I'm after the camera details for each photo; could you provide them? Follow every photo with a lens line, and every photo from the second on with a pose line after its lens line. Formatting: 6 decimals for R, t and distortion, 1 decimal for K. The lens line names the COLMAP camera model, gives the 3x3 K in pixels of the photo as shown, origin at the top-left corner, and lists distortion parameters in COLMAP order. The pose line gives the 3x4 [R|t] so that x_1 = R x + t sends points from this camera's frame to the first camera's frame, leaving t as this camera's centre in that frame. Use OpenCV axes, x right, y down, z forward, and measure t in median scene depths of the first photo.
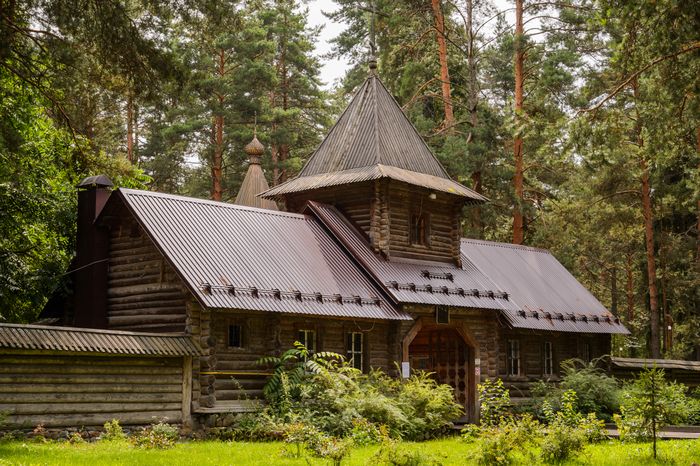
lens RADIAL K [[1152.5, 0, 350.0], [0, 1152.5, 233.0], [0, 0, 1]] dist [-0.048088, -0.181925]
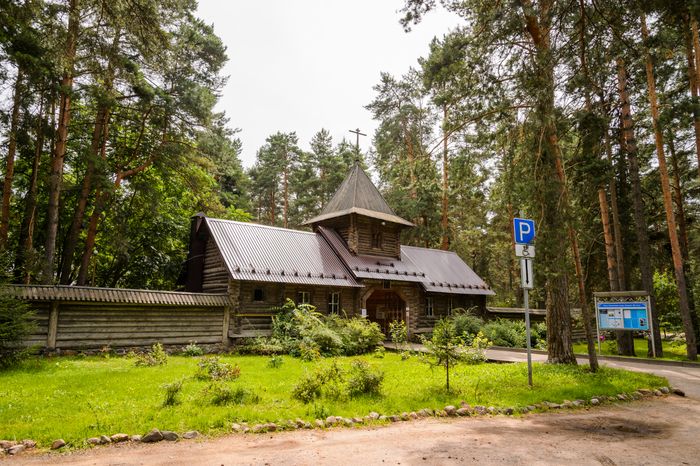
lens RADIAL K [[462.7, 0, 350.0], [0, 462.7, 233.0], [0, 0, 1]] dist [0.002611, -0.035446]
pose [[0.991576, -0.010868, -0.129067, 0.125462], [0.005515, 0.999113, -0.041757, 0.017866], [0.129406, 0.040693, 0.990756, 0.233108]]
